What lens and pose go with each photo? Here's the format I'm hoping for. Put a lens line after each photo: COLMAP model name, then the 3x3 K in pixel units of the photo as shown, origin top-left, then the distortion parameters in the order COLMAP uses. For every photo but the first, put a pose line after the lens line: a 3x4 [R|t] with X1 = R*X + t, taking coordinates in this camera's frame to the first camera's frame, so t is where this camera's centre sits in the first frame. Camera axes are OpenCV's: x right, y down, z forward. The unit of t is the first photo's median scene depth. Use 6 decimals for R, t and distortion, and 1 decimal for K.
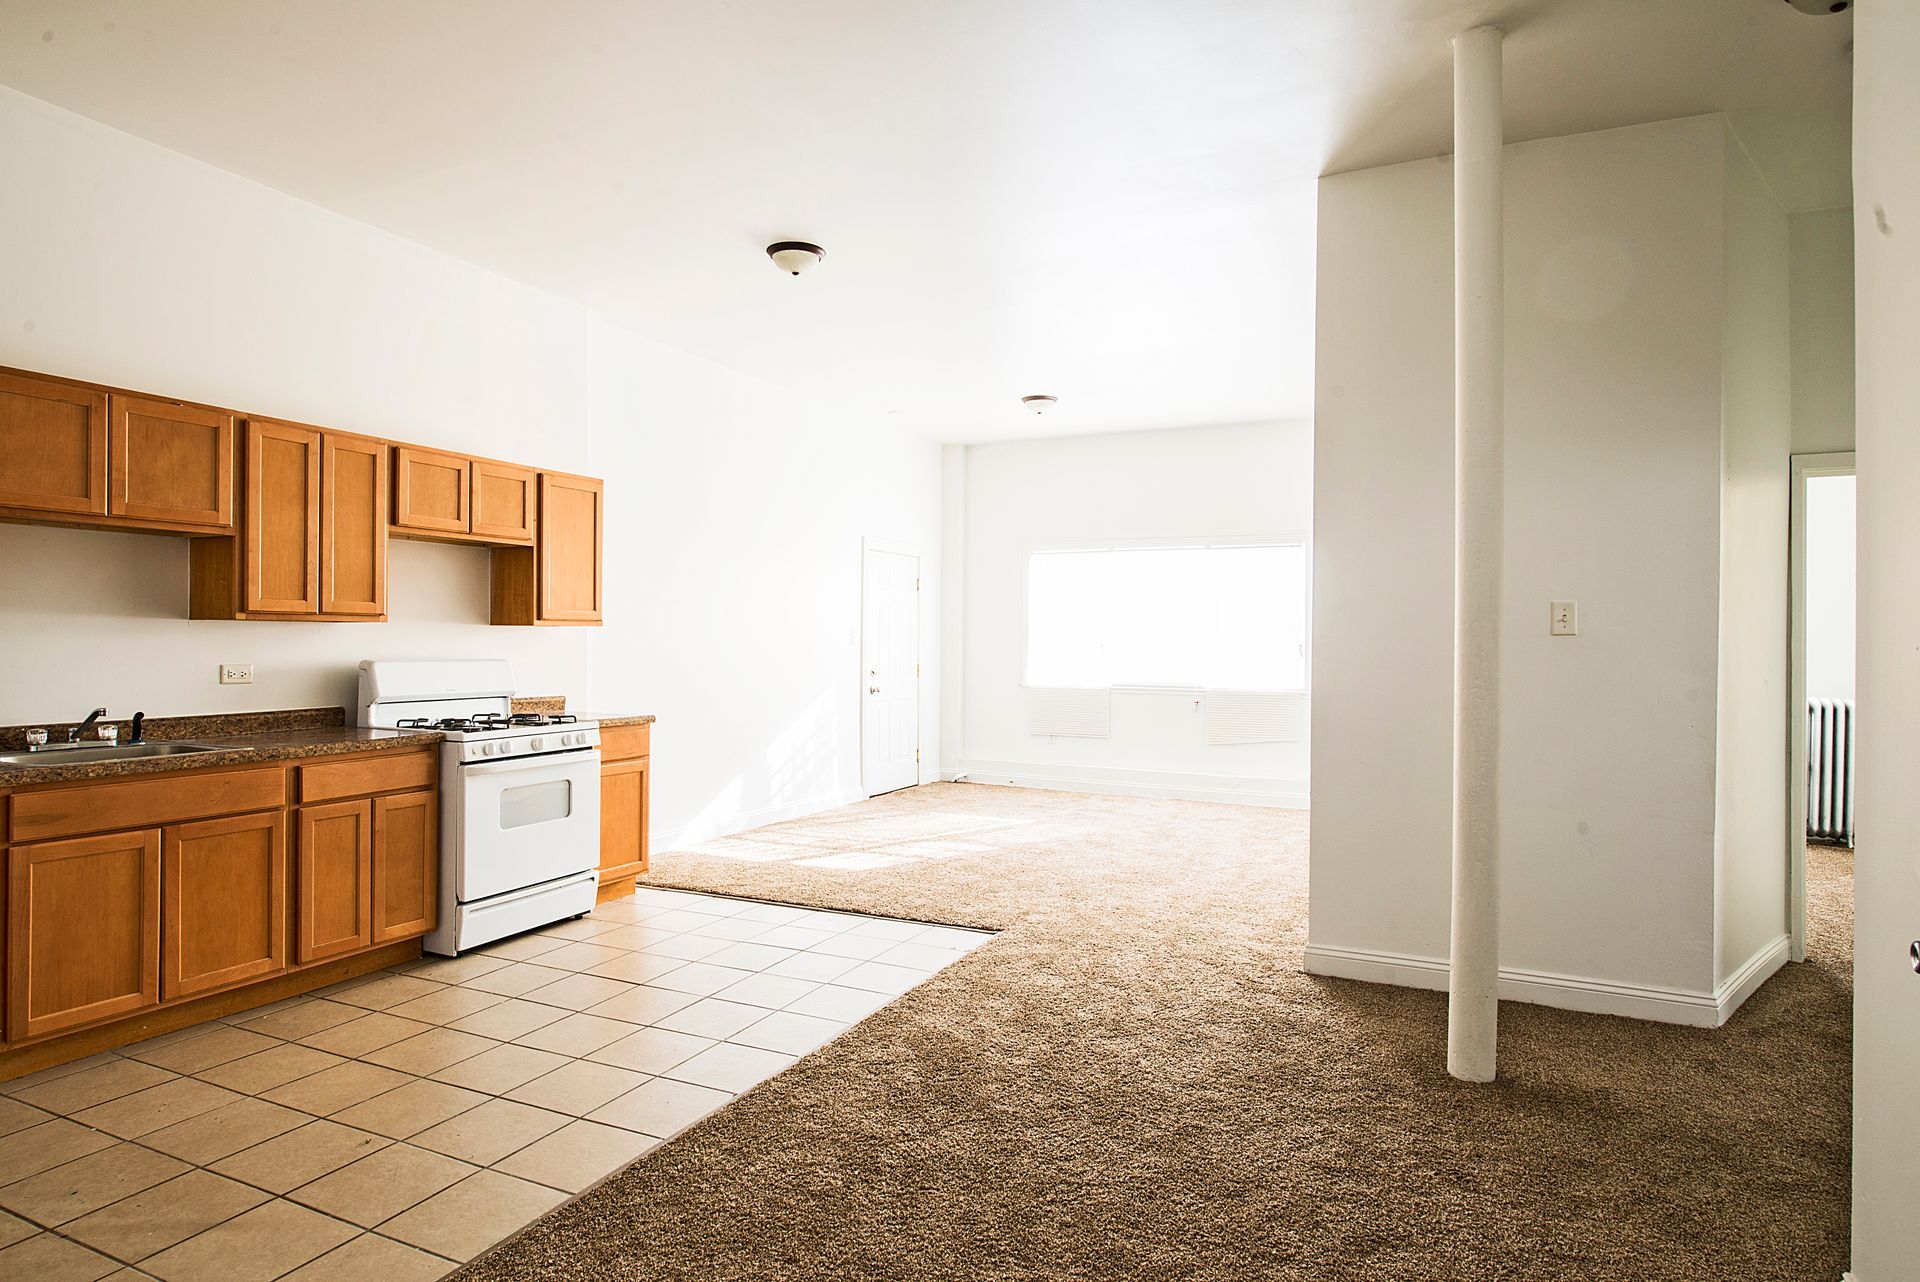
lens RADIAL K [[1054.6, 0, 961.5], [0, 1054.6, 641.6], [0, 0, 1]] dist [-0.001018, -0.000011]
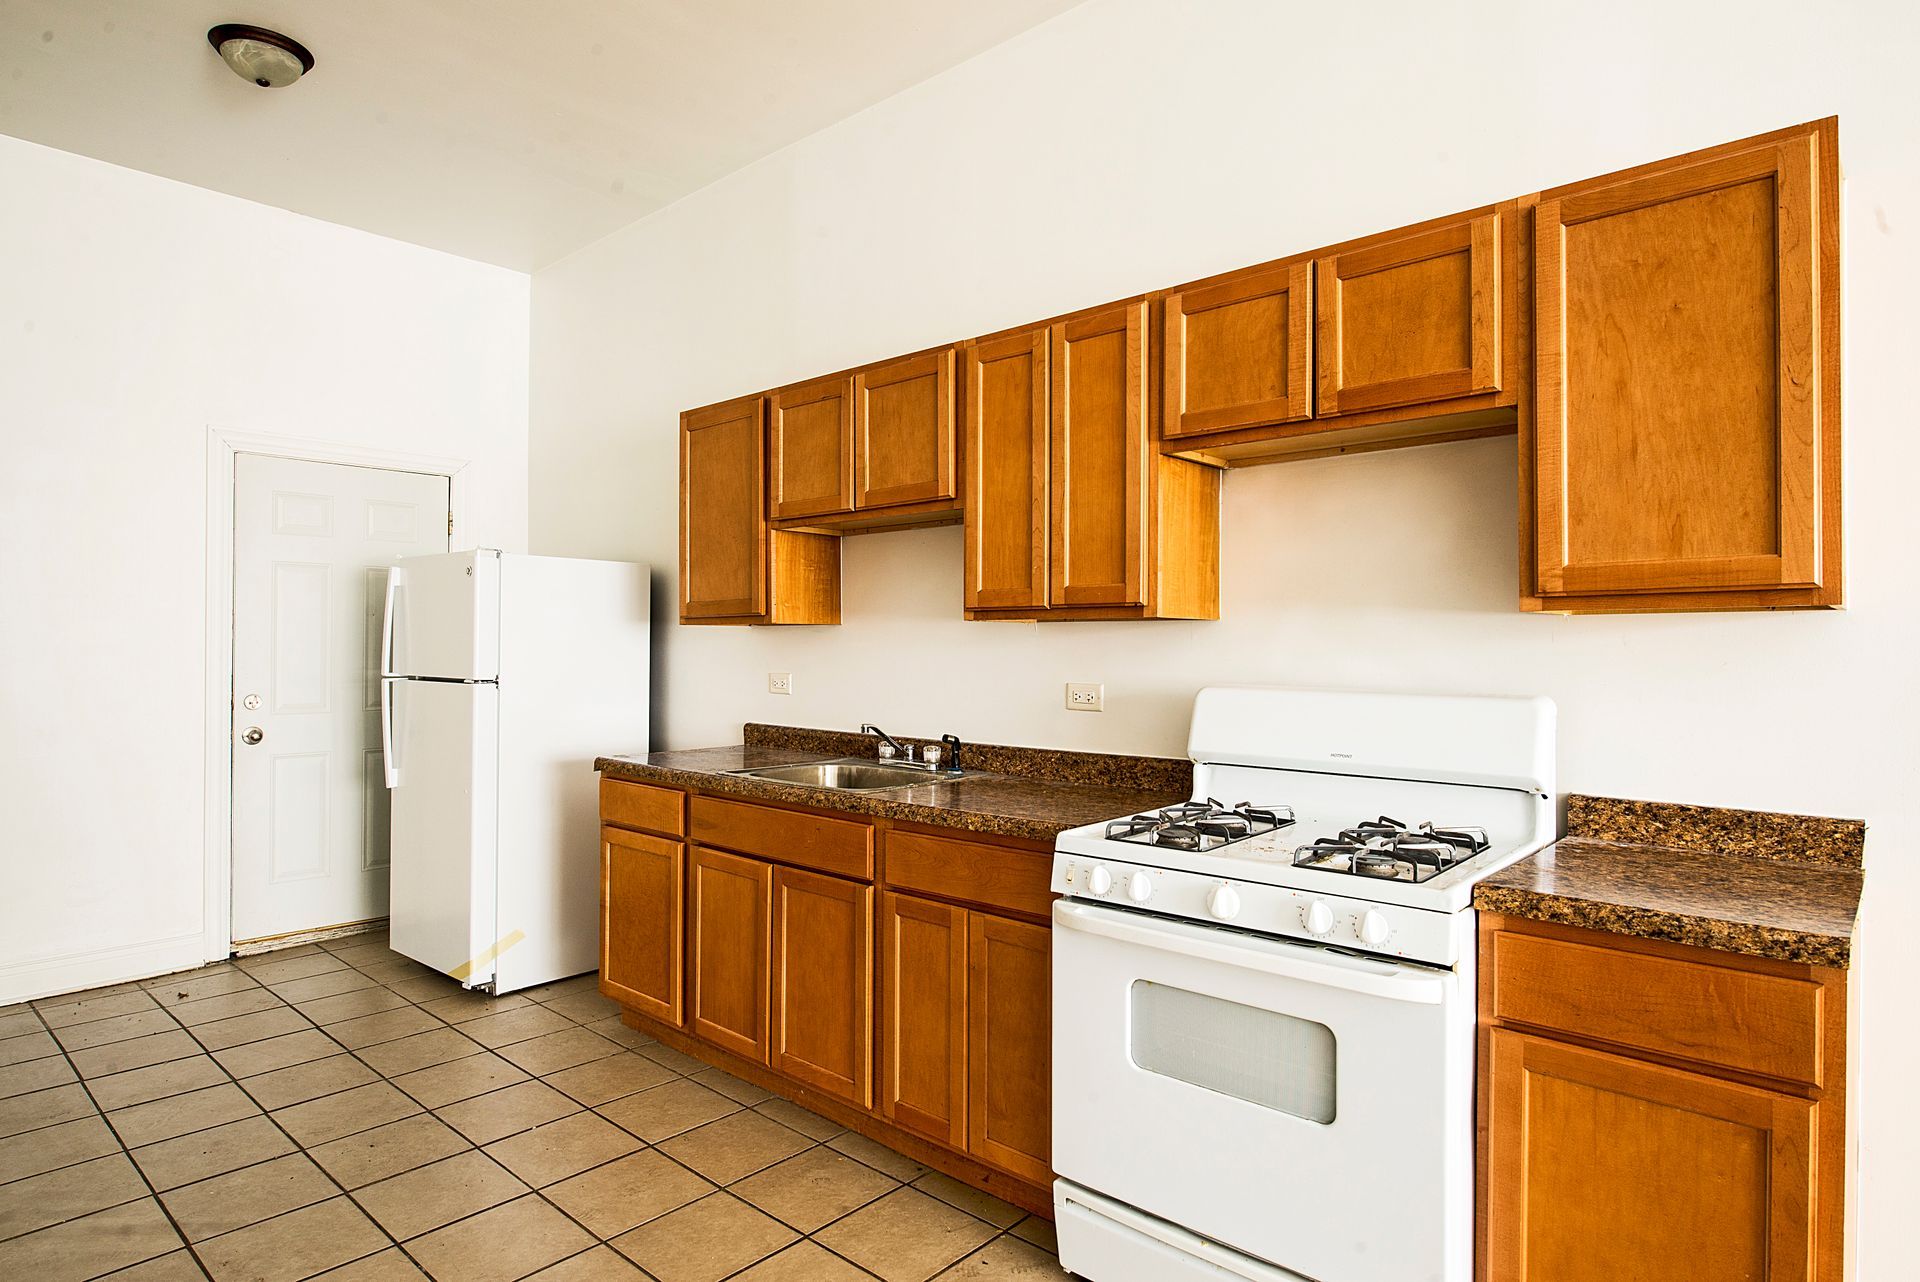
lens RADIAL K [[1054.6, 0, 960.3], [0, 1054.6, 645.9], [0, 0, 1]] dist [-0.001018, -0.000011]
pose [[-0.286871, -0.013559, -0.957873, 0.025122], [-0.008404, 0.999897, -0.011637, 0.005901], [0.957932, 0.004712, -0.286955, 1.273736]]
